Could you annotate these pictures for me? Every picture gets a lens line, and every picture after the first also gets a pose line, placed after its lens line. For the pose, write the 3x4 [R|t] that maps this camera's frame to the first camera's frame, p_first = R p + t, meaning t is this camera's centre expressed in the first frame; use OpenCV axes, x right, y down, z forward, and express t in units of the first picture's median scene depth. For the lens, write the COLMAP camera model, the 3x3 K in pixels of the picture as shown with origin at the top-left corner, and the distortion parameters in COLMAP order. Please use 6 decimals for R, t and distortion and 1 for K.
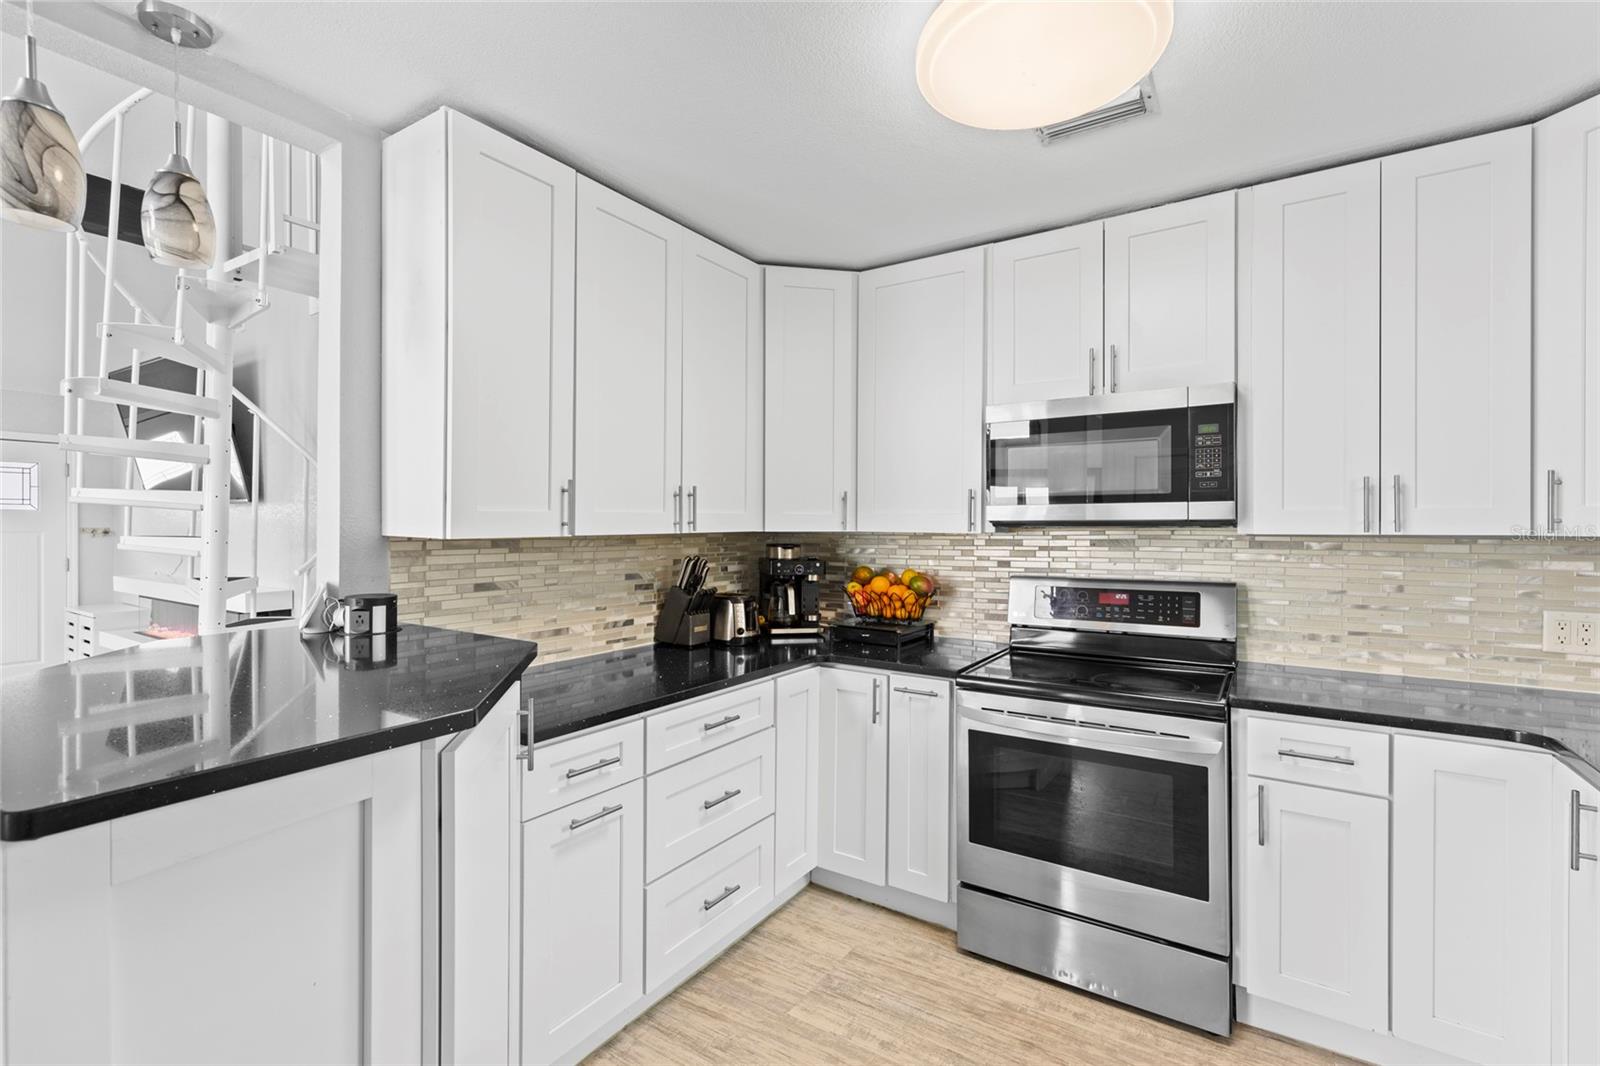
lens RADIAL K [[719.1, 0, 790.4], [0, 719.1, 525.6], [0, 0, 1]] dist [0.002692, 0.001463]
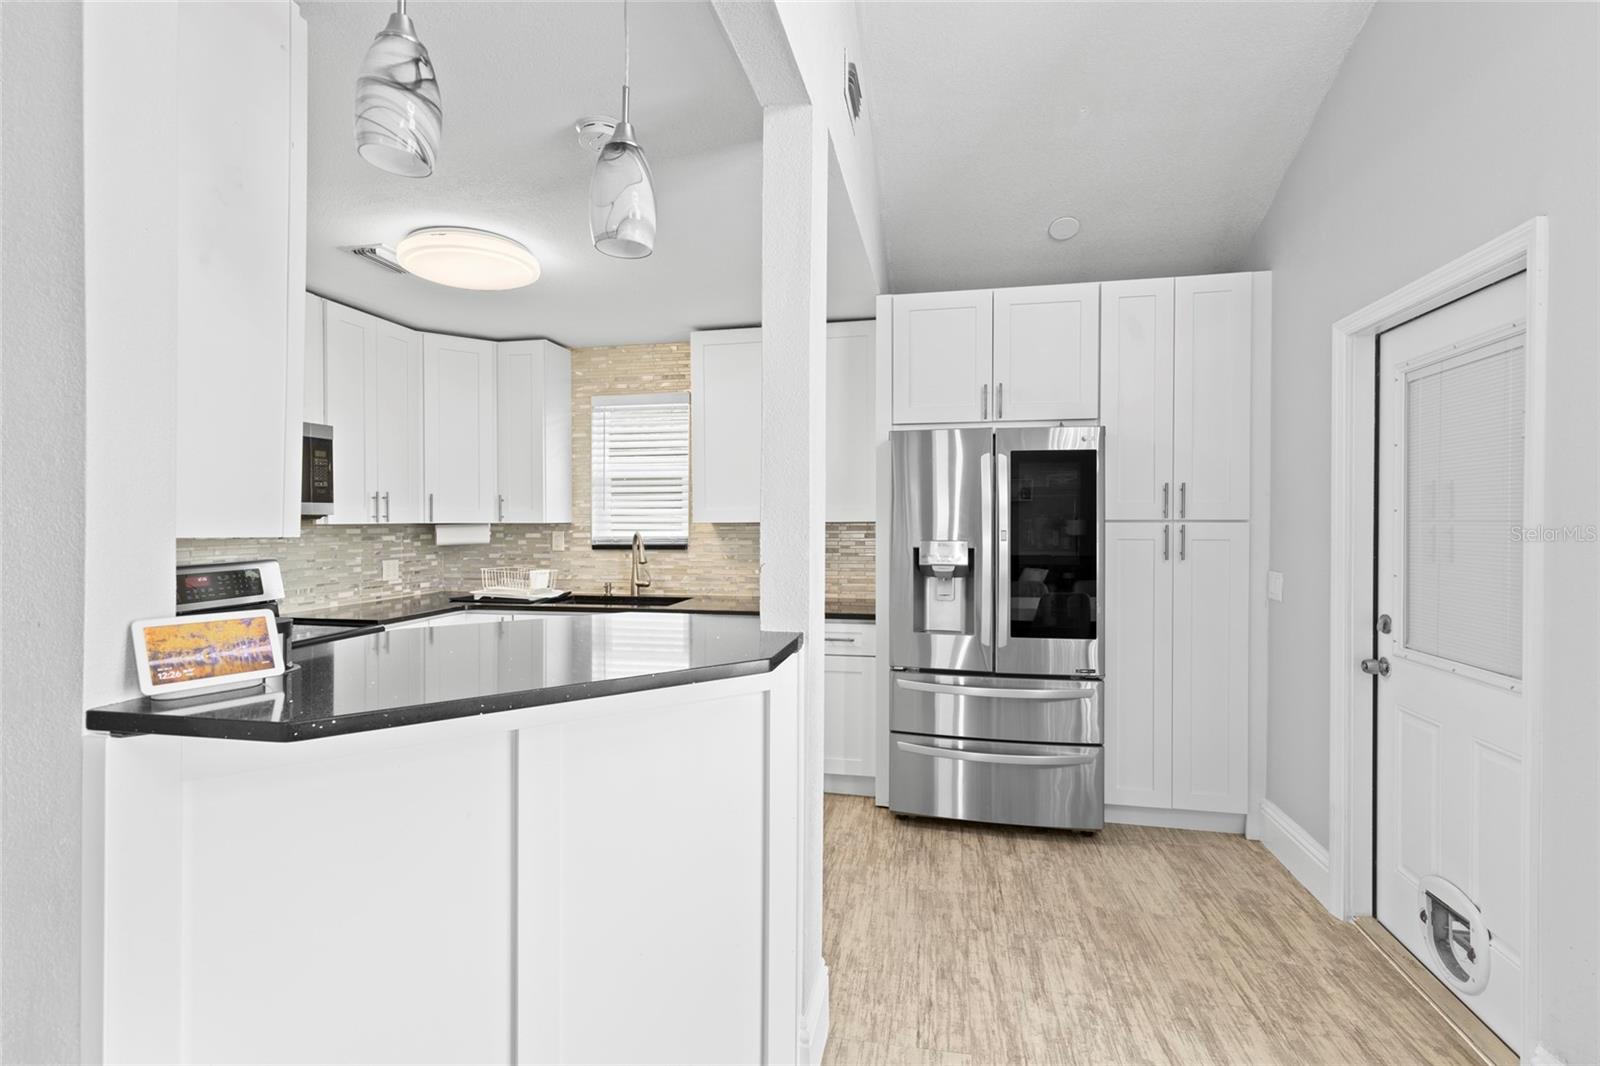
lens RADIAL K [[719.1, 0, 803.9], [0, 719.1, 523.6], [0, 0, 1]] dist [0.002692, 0.001463]
pose [[-0.380431, -0.007068, 0.924782, -1.121773], [0.000152, 0.999970, 0.007705, -0.001292], [-0.924809, 0.003071, -0.380418, 0.604166]]
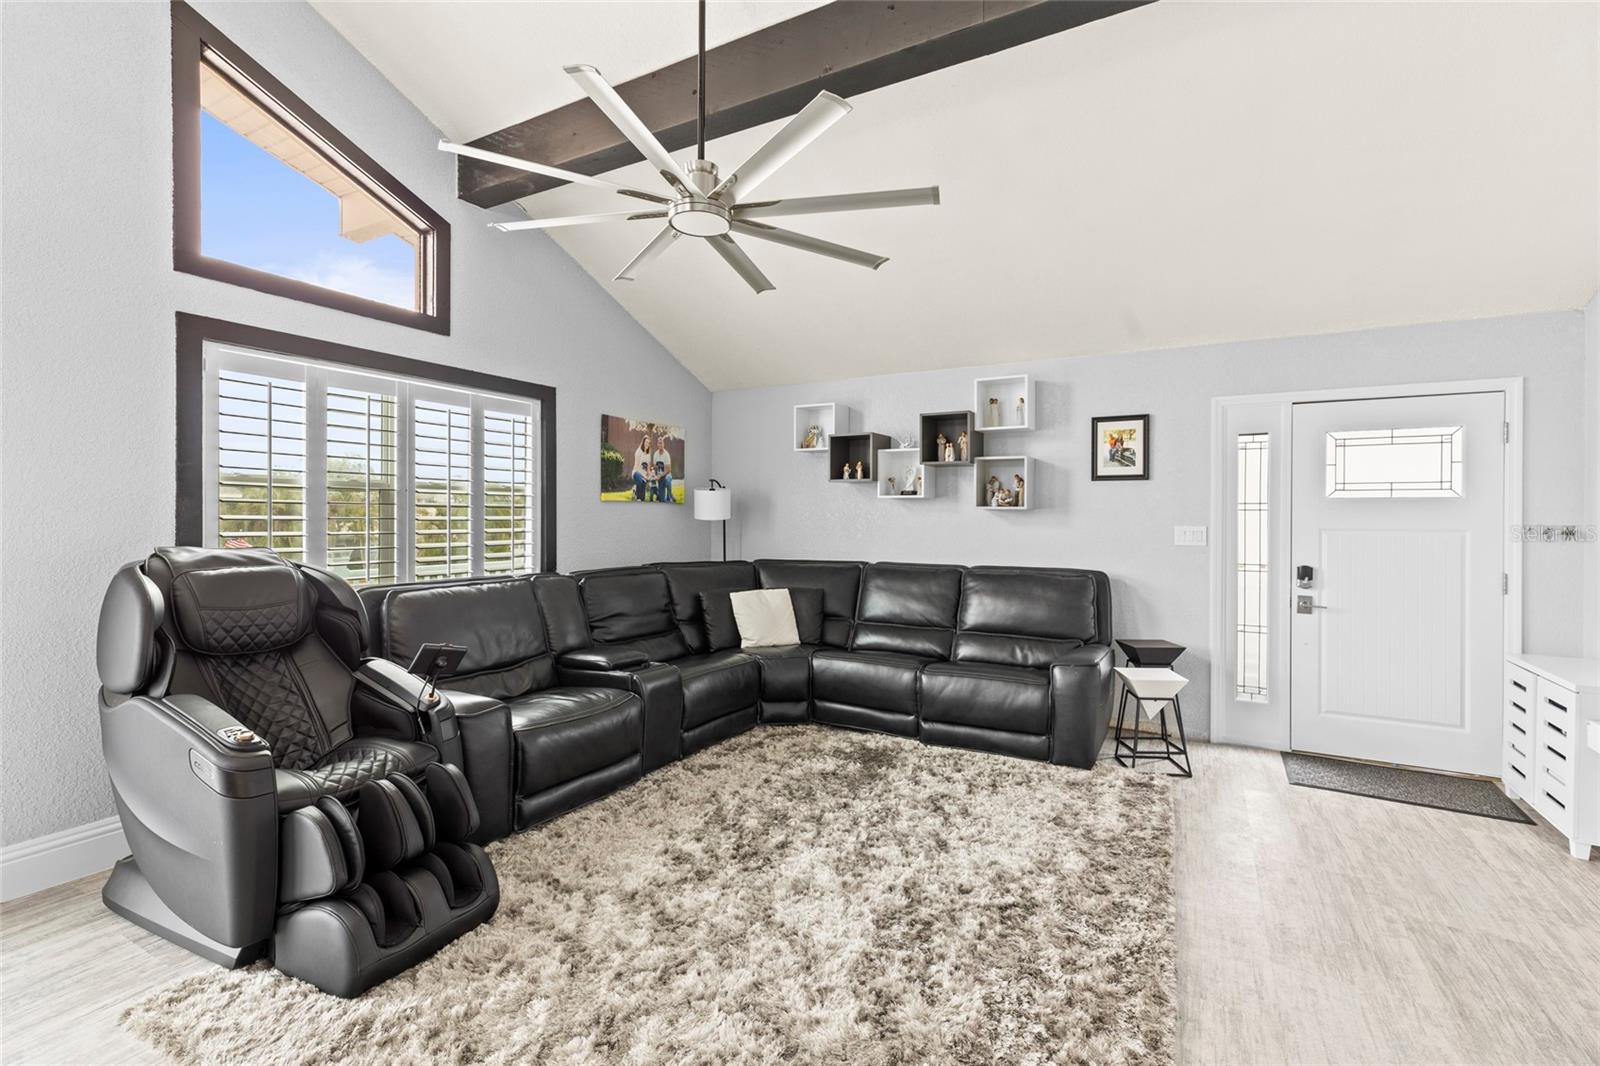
lens RADIAL K [[719.1, 0, 798.9], [0, 719.1, 521.4], [0, 0, 1]] dist [0.002692, 0.001463]
pose [[0.079919, 0.005368, -0.996787, -1.115154], [-0.008244, 0.999955, 0.004724, 0.005385], [0.996767, 0.007840, 0.079959, 0.891600]]
